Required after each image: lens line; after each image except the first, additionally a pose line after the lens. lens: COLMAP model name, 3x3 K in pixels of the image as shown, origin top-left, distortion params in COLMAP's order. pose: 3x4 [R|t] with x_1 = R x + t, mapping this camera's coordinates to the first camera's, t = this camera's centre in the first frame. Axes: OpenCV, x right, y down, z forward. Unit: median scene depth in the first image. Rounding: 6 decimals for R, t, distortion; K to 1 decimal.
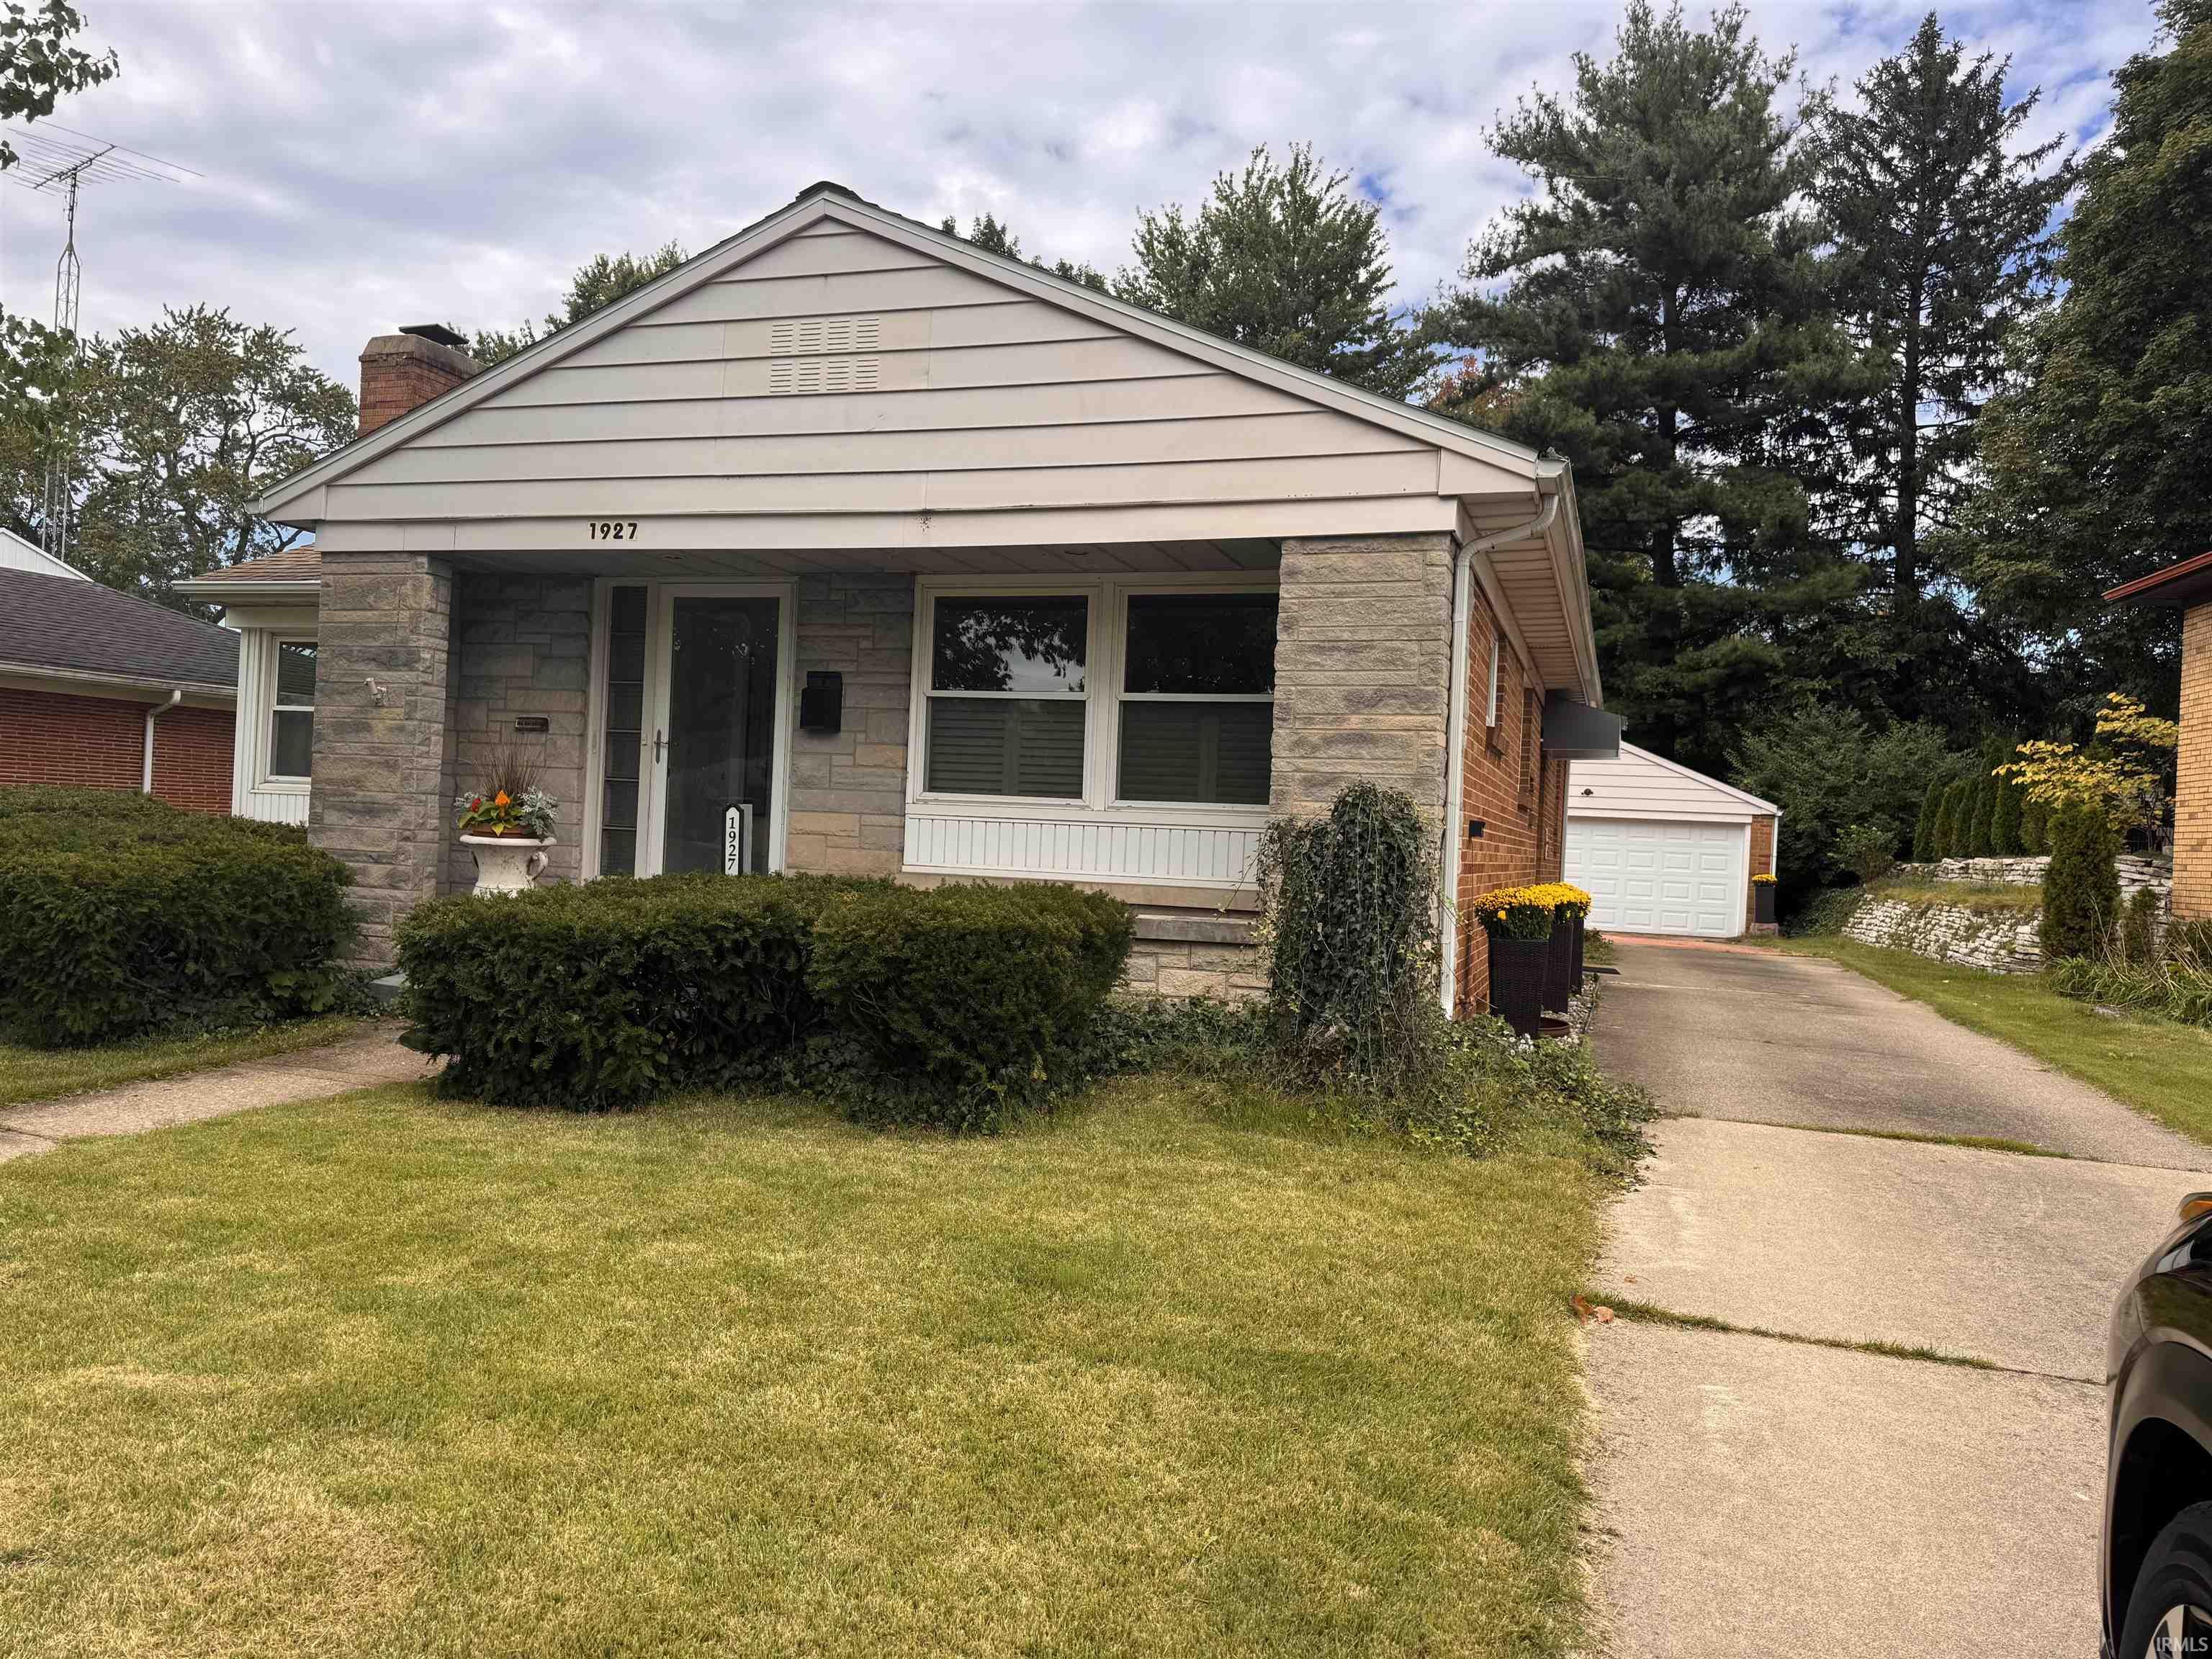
lens RADIAL K [[1588.0, 0, 1100.6], [0, 1588.0, 831.7], [0, 0, 1]] dist [0.112262, -0.103807]
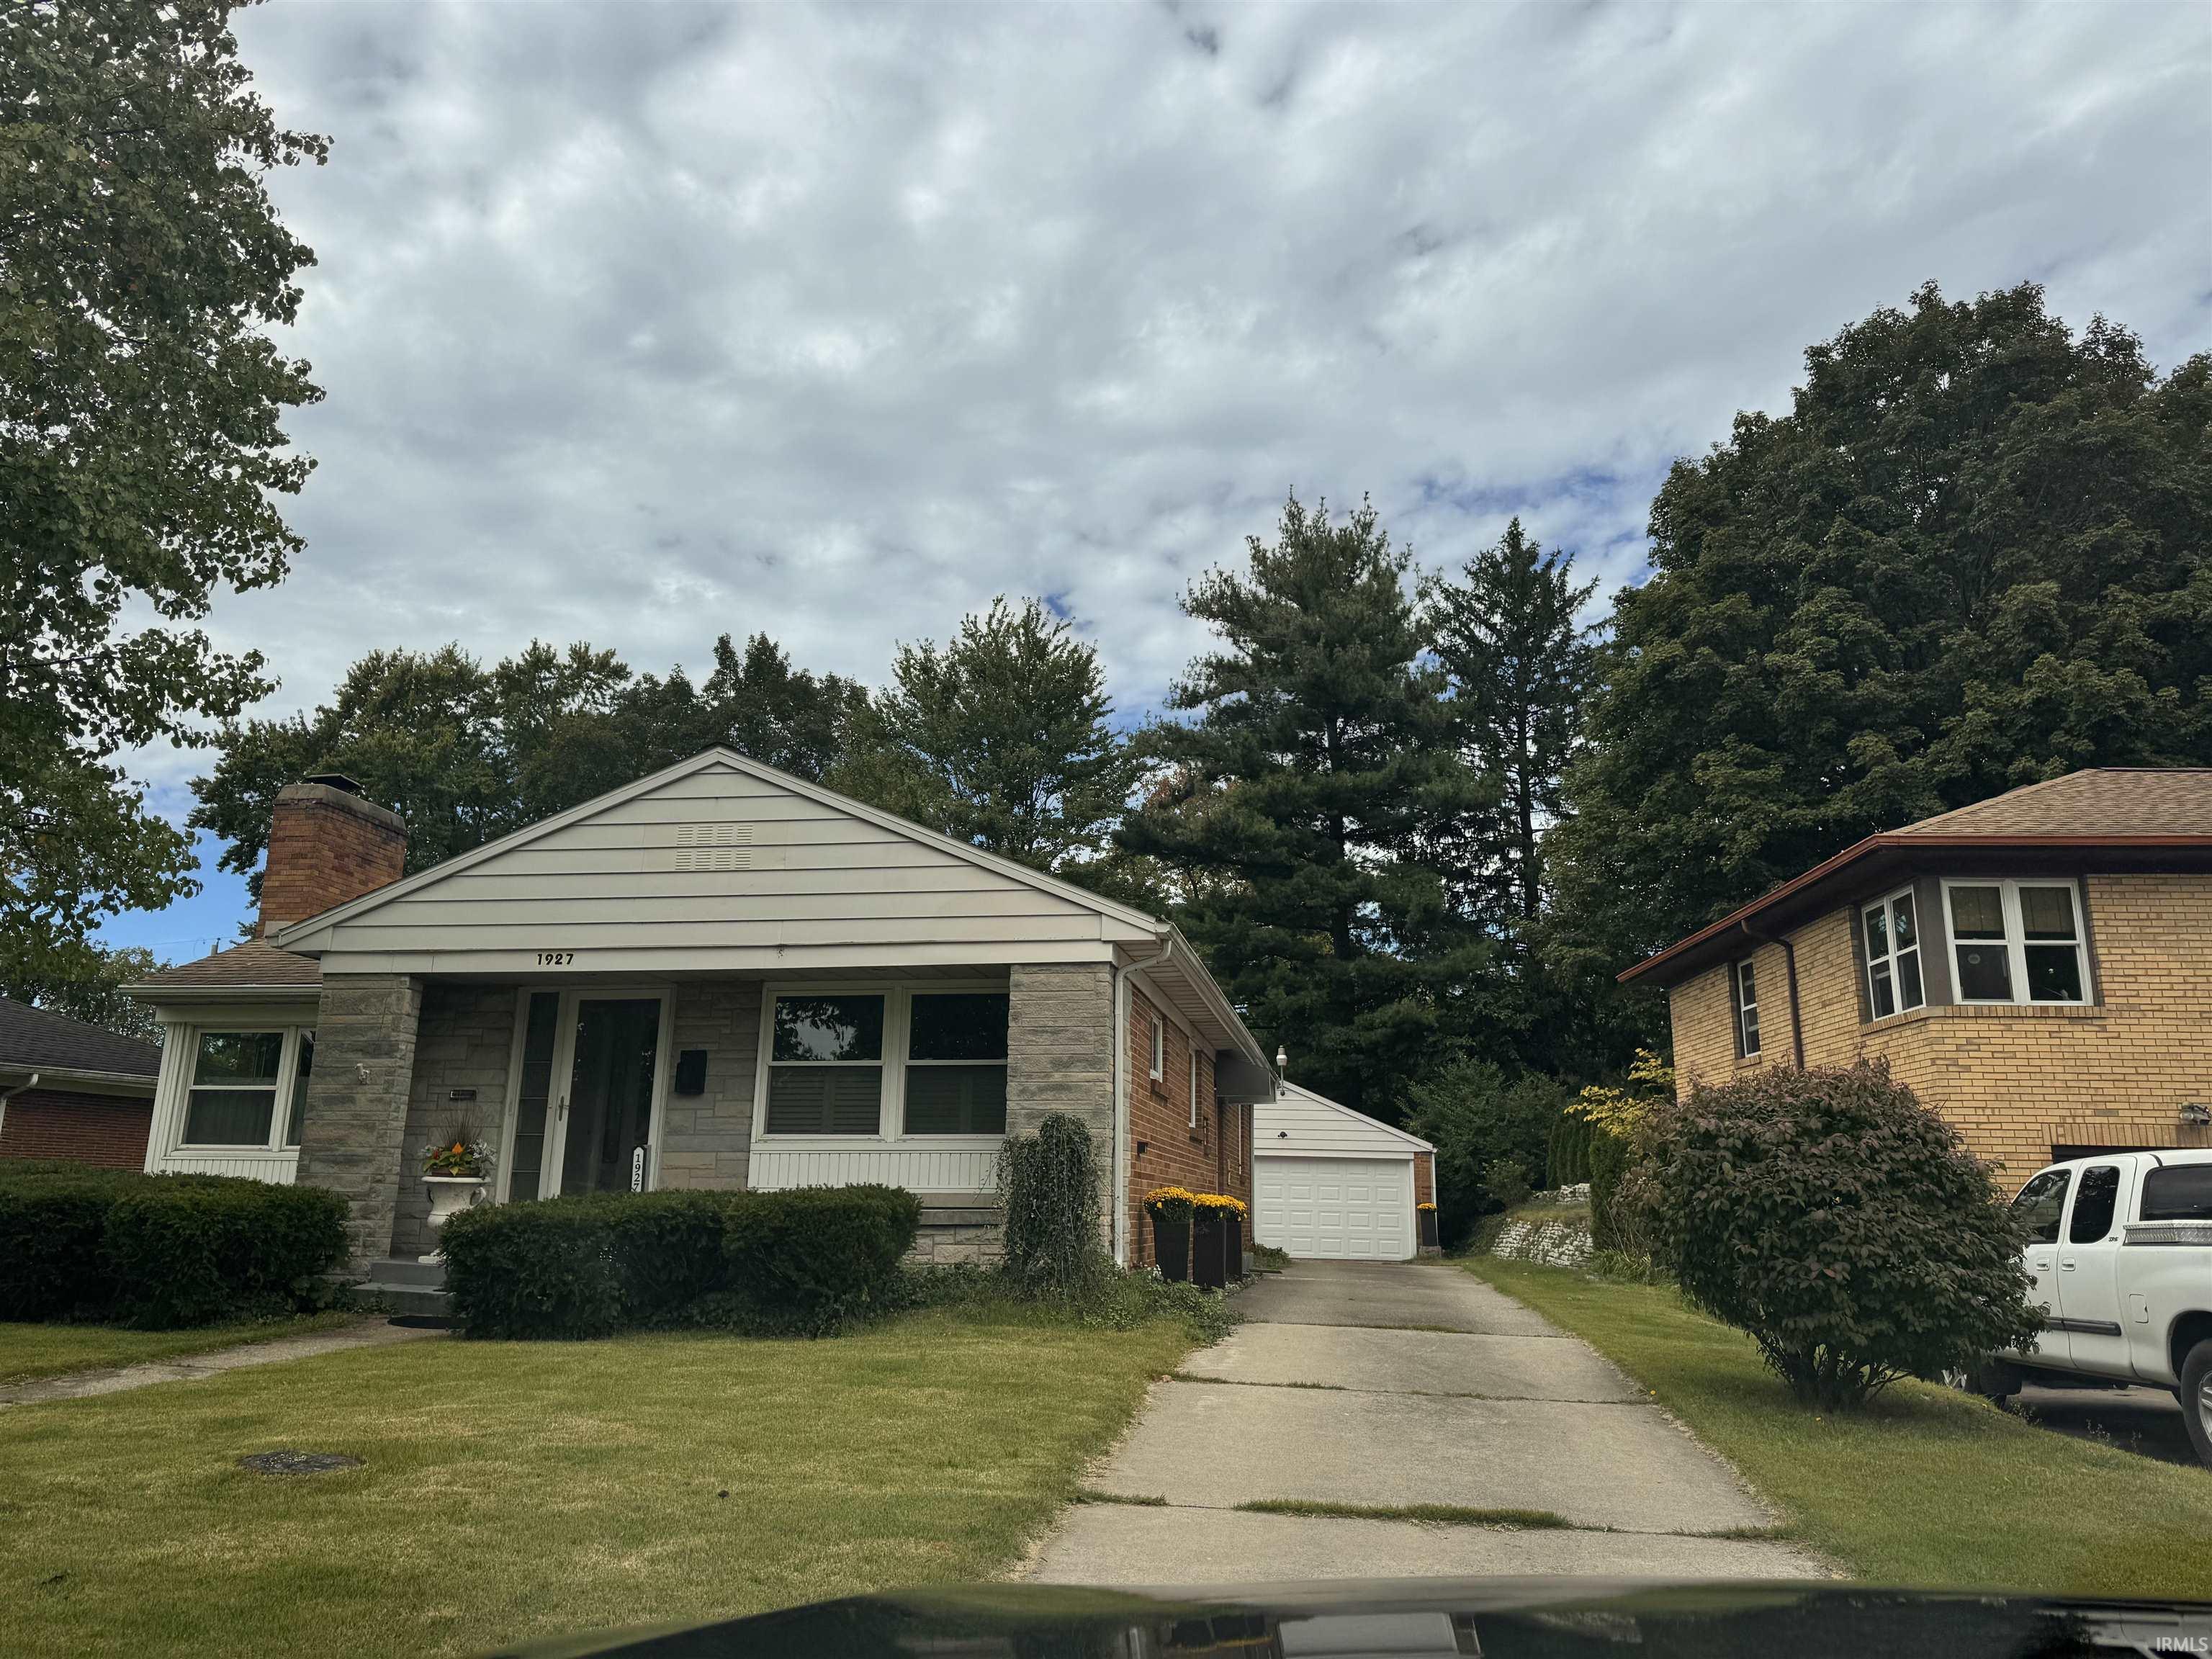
lens RADIAL K [[1528.9, 0, 1106.0], [0, 1528.9, 829.5], [0, 0, 1]] dist [0.109943, -0.140005]
pose [[0.986863, 0.007660, 0.161376, -0.034301], [0.029401, 0.973680, -0.226015, 0.030301], [-0.158860, 0.227790, 0.960664, -0.433141]]
